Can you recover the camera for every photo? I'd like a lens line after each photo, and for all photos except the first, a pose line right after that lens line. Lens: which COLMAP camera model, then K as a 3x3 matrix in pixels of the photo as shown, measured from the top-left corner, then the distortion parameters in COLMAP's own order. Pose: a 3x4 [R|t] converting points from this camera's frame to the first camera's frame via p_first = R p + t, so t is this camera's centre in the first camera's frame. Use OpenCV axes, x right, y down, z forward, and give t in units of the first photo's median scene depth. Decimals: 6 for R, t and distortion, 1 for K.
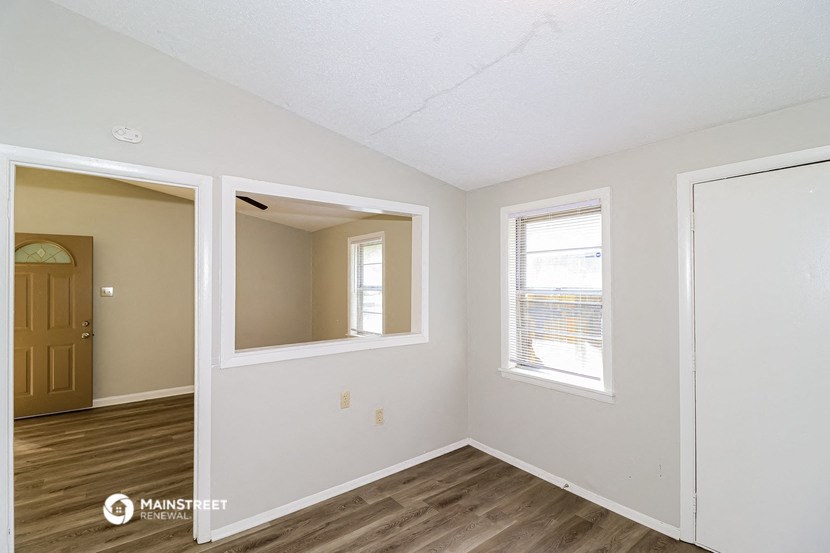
lens RADIAL K [[354.1, 0, 411.7], [0, 354.1, 283.6], [0, 0, 1]] dist [0.021956, 0.000050]
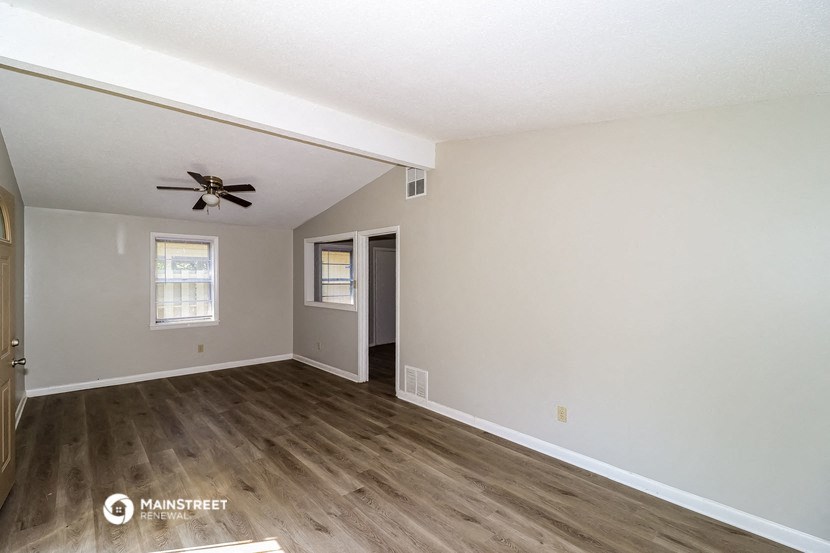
lens RADIAL K [[377.4, 0, 412.3], [0, 377.4, 278.0], [0, 0, 1]] dist [0.026927, 0.000265]
pose [[-0.056261, -0.011346, 0.998352, -1.875330], [-0.002058, 0.999935, 0.011248, 0.043536], [-0.998414, -0.001422, -0.056280, 0.560643]]
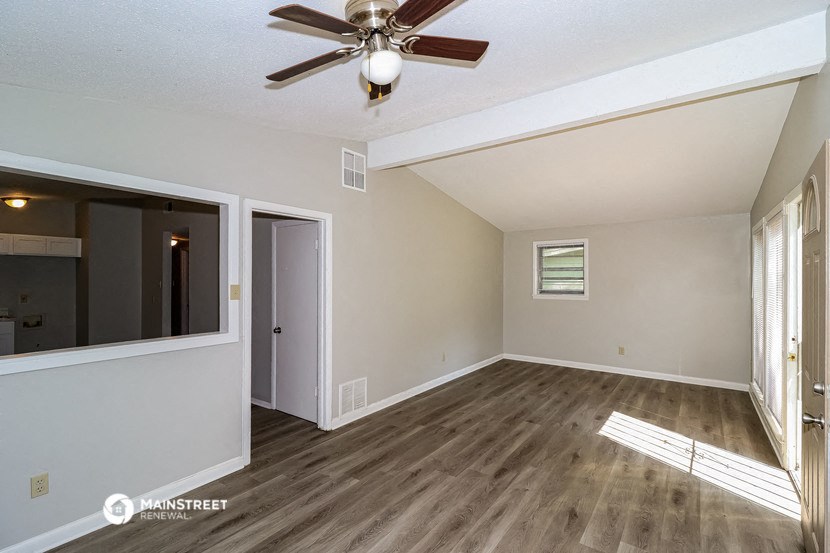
lens RADIAL K [[377.4, 0, 412.3], [0, 377.4, 278.0], [0, 0, 1]] dist [0.026927, 0.000265]
pose [[-0.966942, -0.006540, -0.254912, -0.563996], [-0.005248, 0.999970, -0.005750, 0.058618], [0.254942, -0.004222, -0.966947, 1.564573]]
